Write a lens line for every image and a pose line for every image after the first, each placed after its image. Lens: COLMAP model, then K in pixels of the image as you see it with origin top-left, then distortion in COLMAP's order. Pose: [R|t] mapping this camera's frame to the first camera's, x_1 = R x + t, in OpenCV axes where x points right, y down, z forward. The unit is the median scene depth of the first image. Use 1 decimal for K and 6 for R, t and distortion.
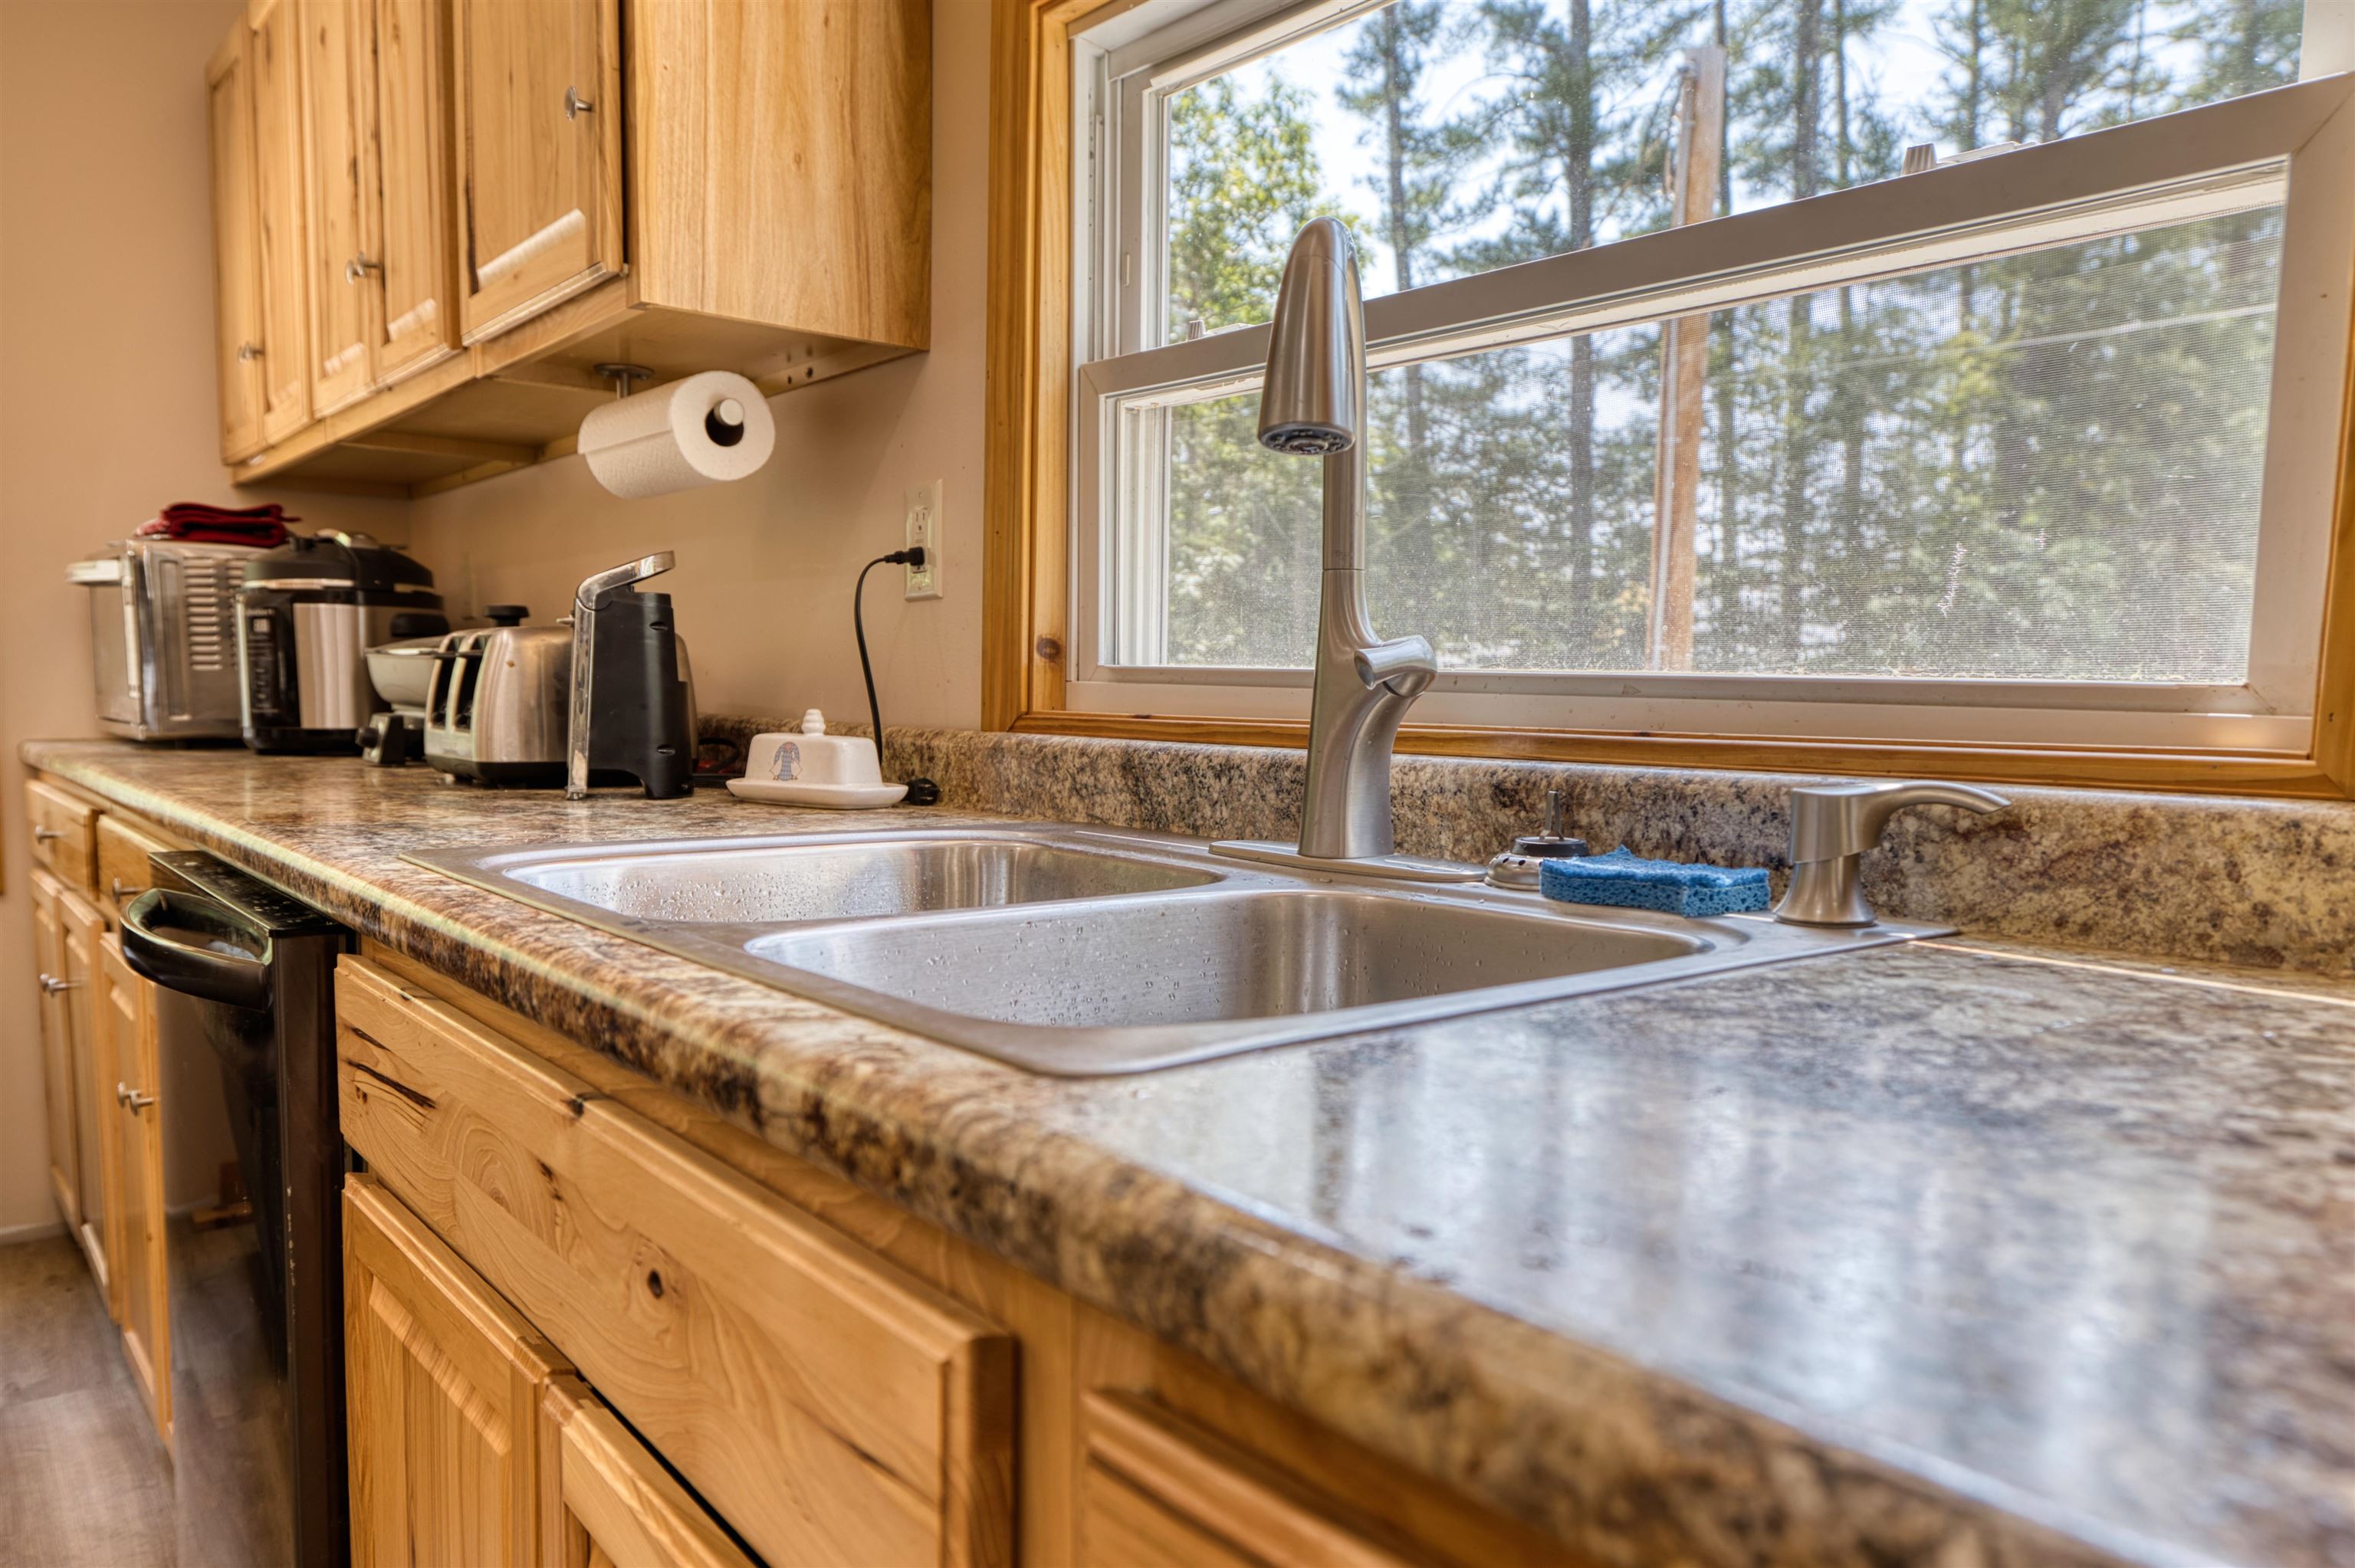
lens RADIAL K [[1664.1, 0, 1267.4], [0, 1664.1, 839.1], [0, 0, 1]] dist [0.008591, 0.004231]
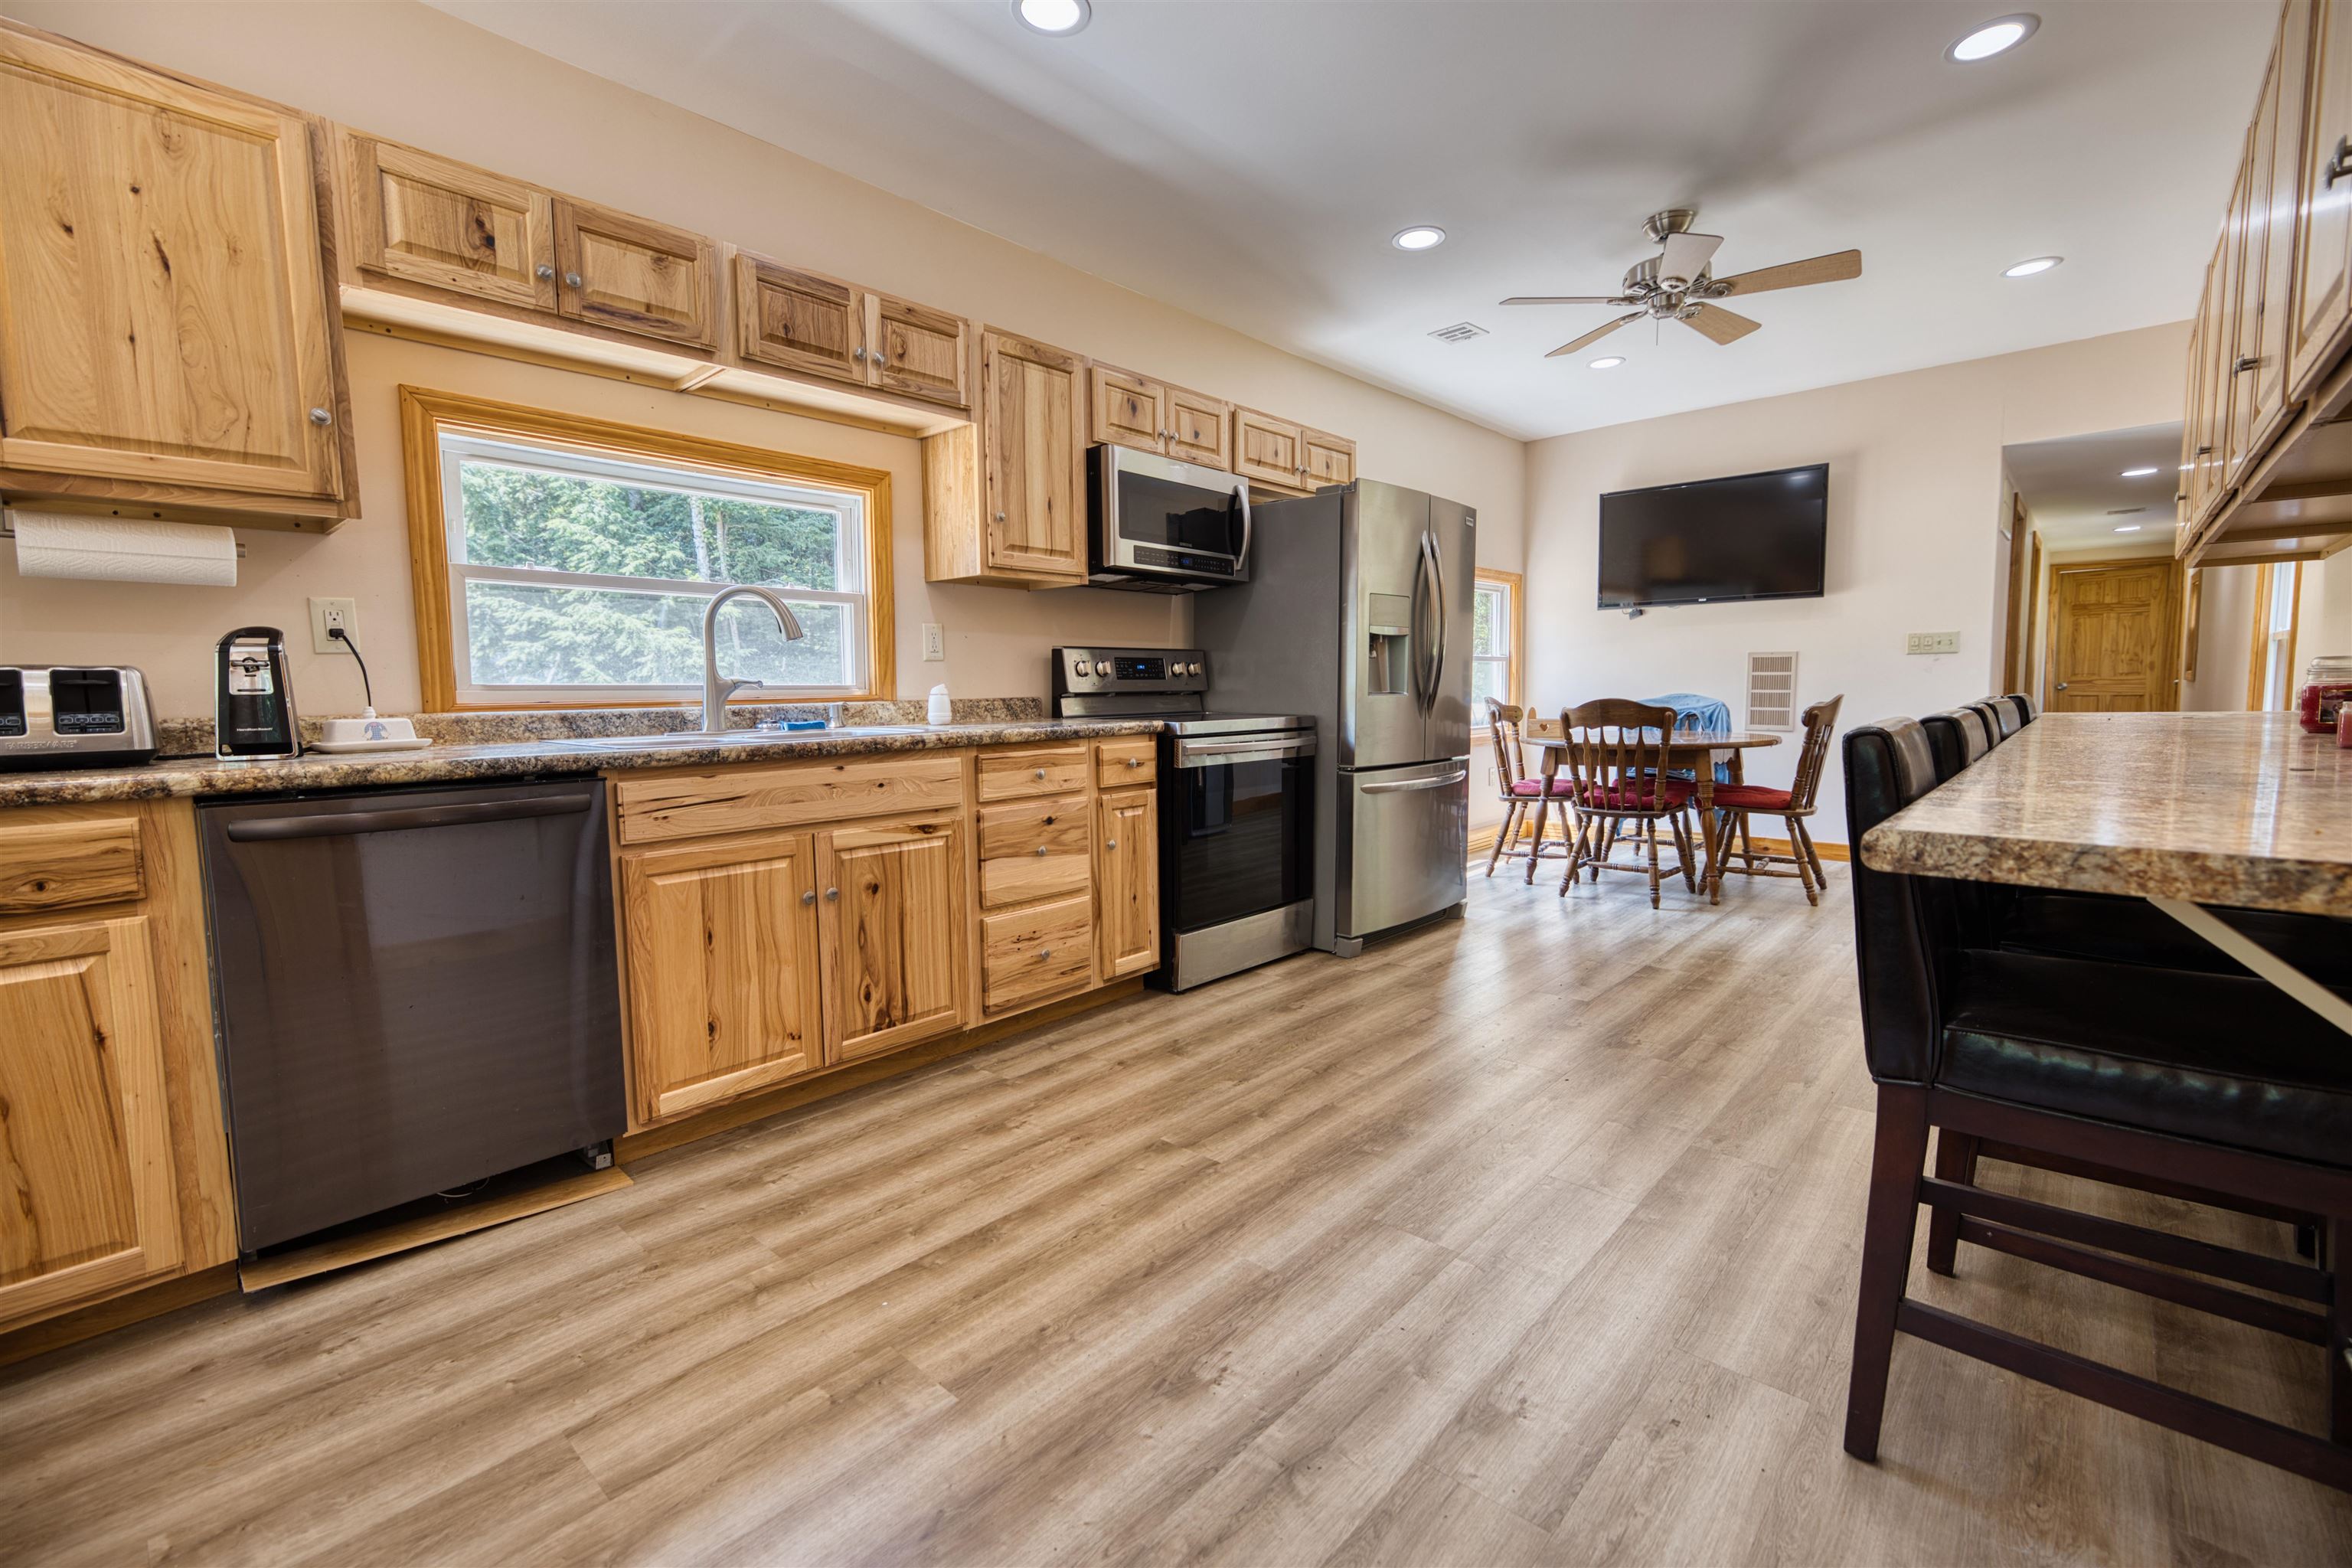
lens RADIAL K [[1010.2, 0, 1174.4], [0, 1010.2, 791.2], [0, 0, 1]] dist [-0.008030, 0.000118]
pose [[-0.131677, -0.114177, 0.984695, -1.672199], [0.100943, 0.986637, 0.127900, -0.031645], [-0.986140, 0.116240, -0.118392, 0.150864]]
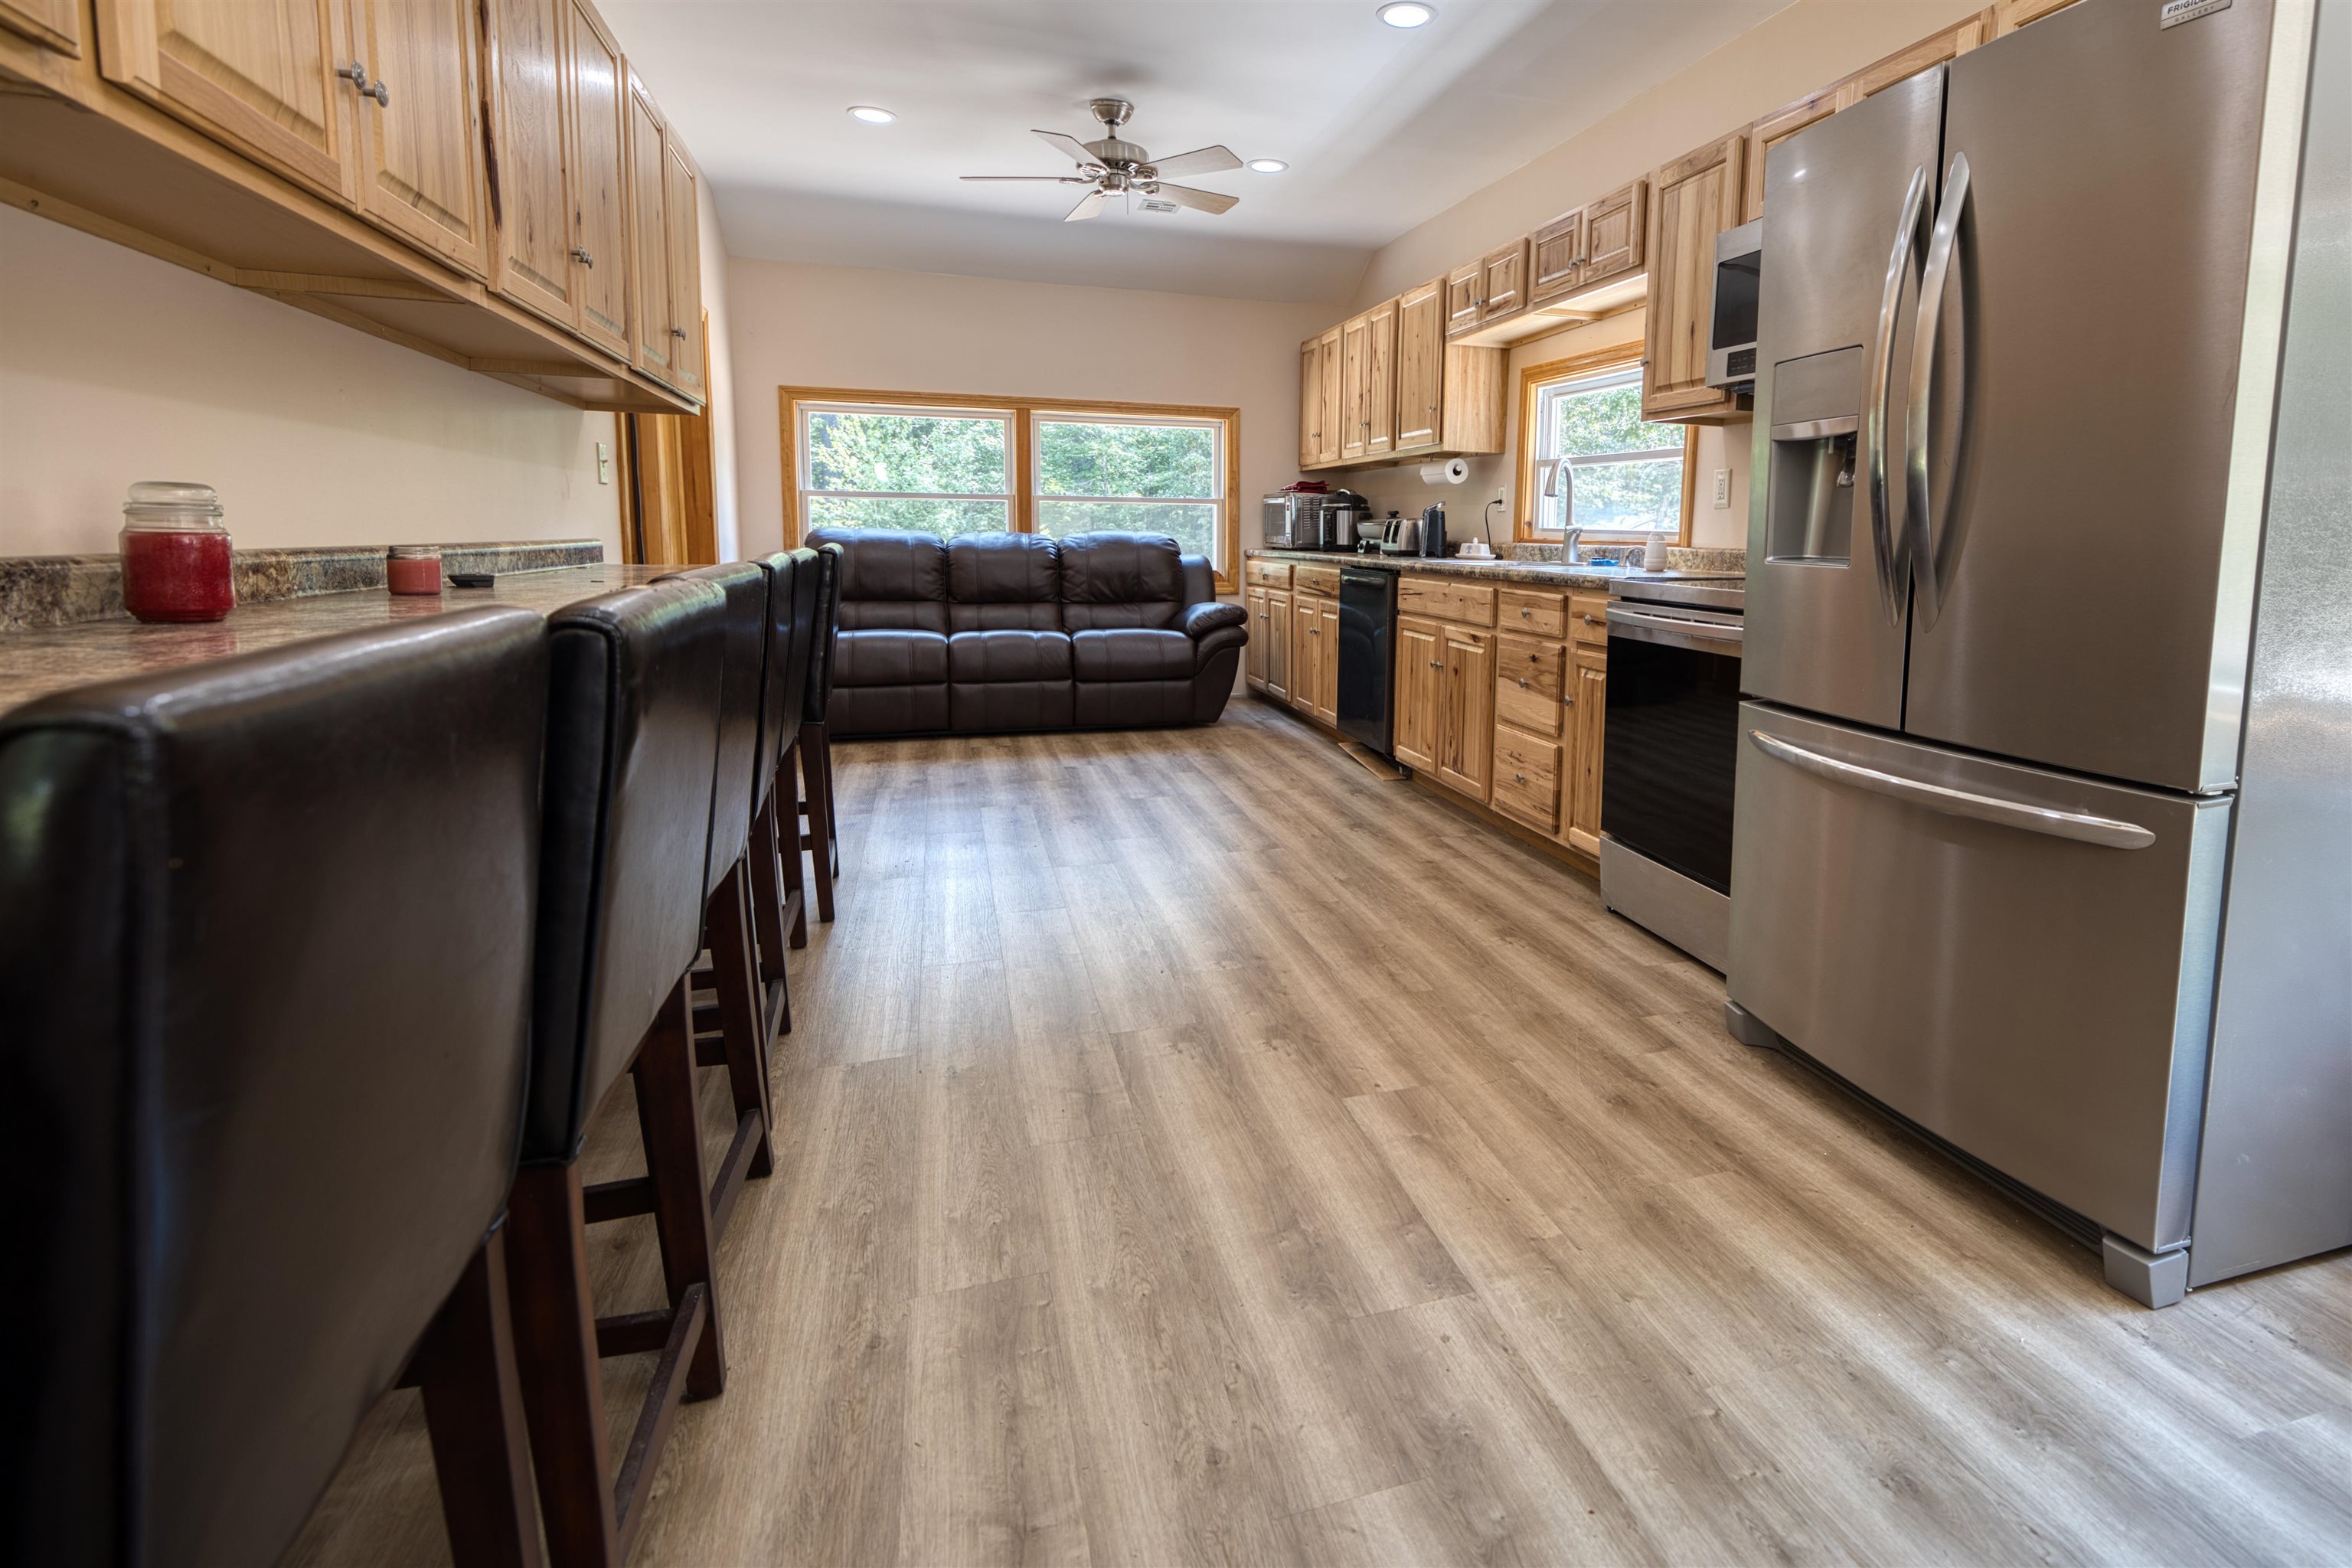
lens RADIAL K [[1155.0, 0, 1337.2], [0, 1155.0, 664.5], [0, 0, 1]] dist [-0.000736, 0.000432]
pose [[0.933066, 0.040019, -0.357471, 0.484554], [-0.032823, 0.999118, 0.026176, 0.186496], [0.358203, -0.012691, 0.933557, -1.960083]]
